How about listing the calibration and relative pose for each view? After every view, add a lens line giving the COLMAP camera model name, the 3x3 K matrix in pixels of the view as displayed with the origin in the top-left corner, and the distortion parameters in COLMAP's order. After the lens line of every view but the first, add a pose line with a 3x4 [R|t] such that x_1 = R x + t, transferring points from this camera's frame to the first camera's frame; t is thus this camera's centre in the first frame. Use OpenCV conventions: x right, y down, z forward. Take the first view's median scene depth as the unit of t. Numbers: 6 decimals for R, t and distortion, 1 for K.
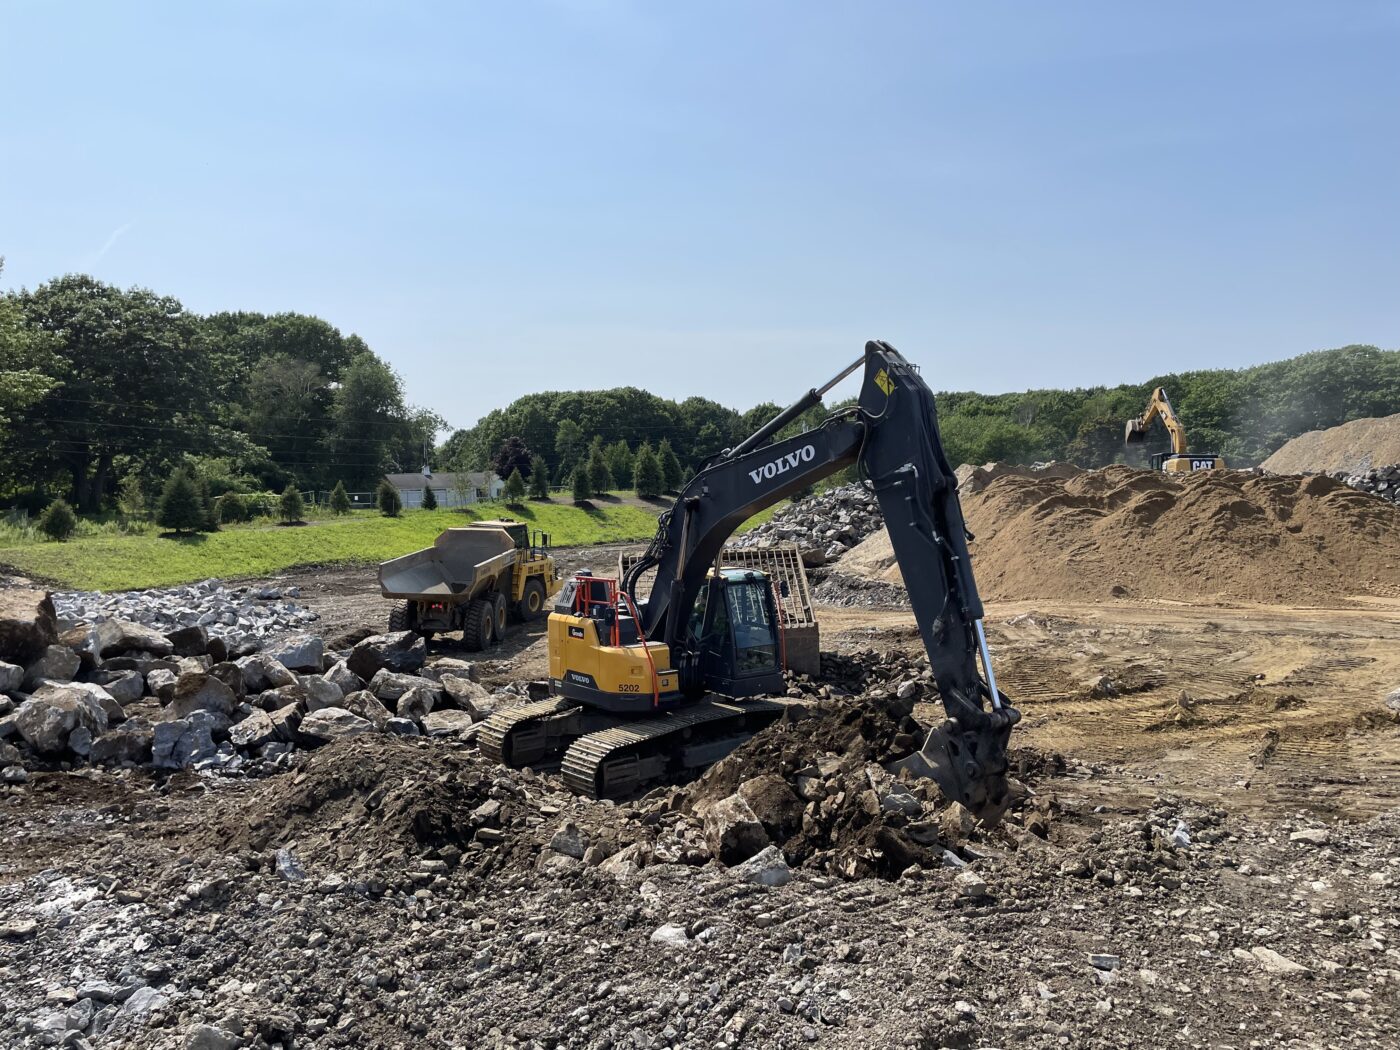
lens RADIAL K [[1050.2, 0, 700.0], [0, 1050.2, 525.0], [0, 0, 1]] dist [0.090944, -0.116947]
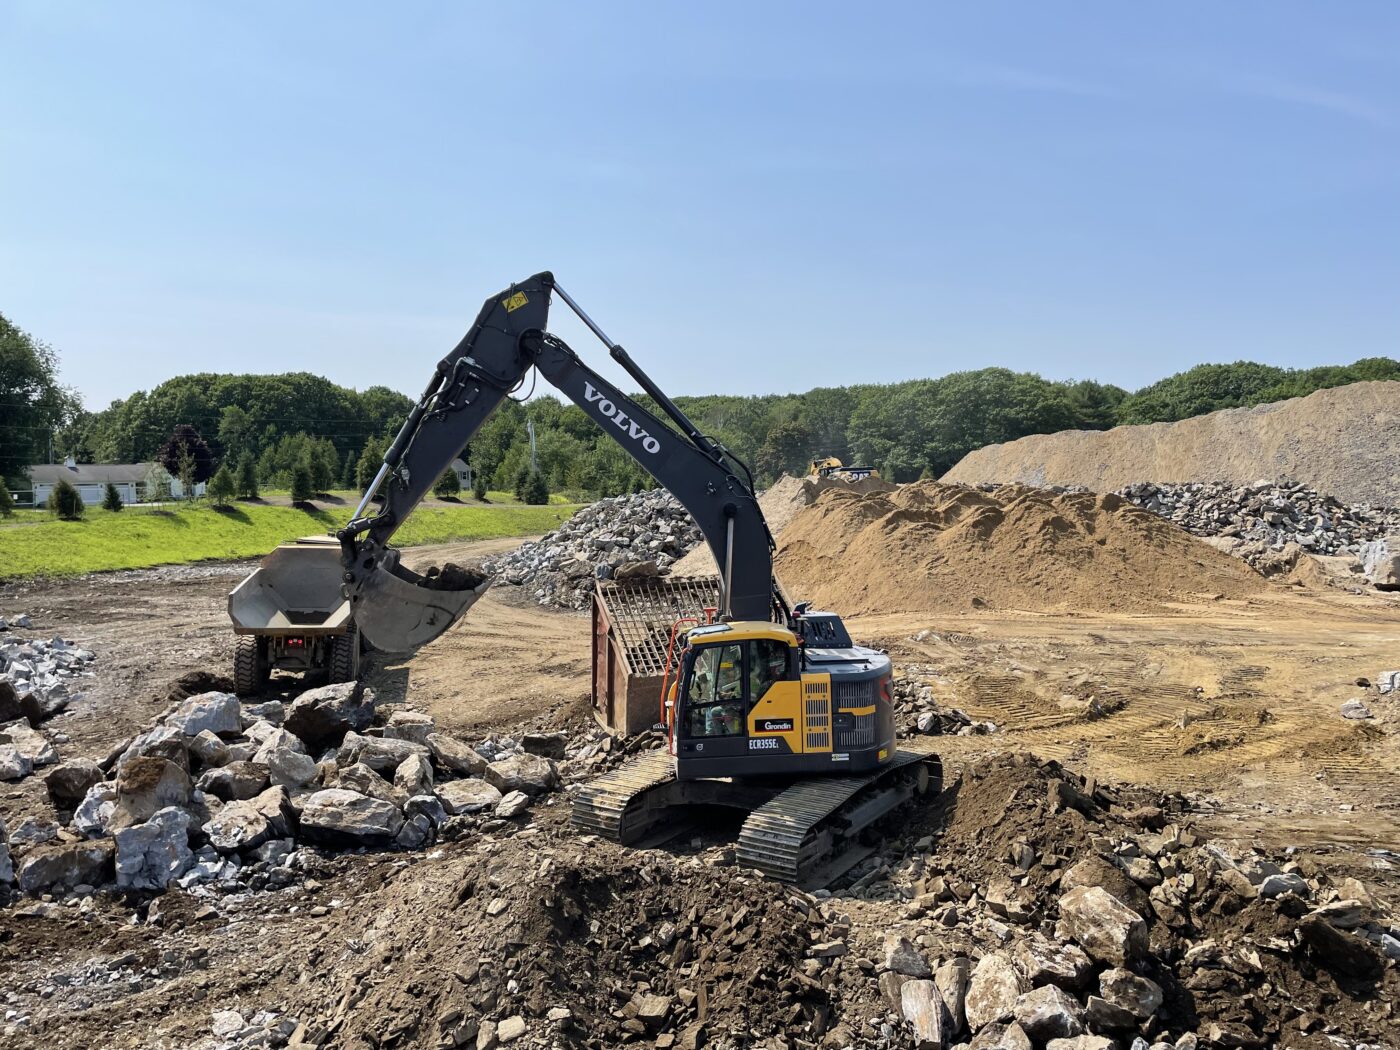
lens RADIAL K [[1050.2, 0, 700.0], [0, 1050.2, 525.0], [0, 0, 1]] dist [0.090944, -0.116947]
pose [[0.950708, -0.000590, 0.310087, -0.176329], [-0.000744, 0.999991, 0.004183, -0.017657], [-0.310087, -0.004208, 0.950699, 0.075786]]
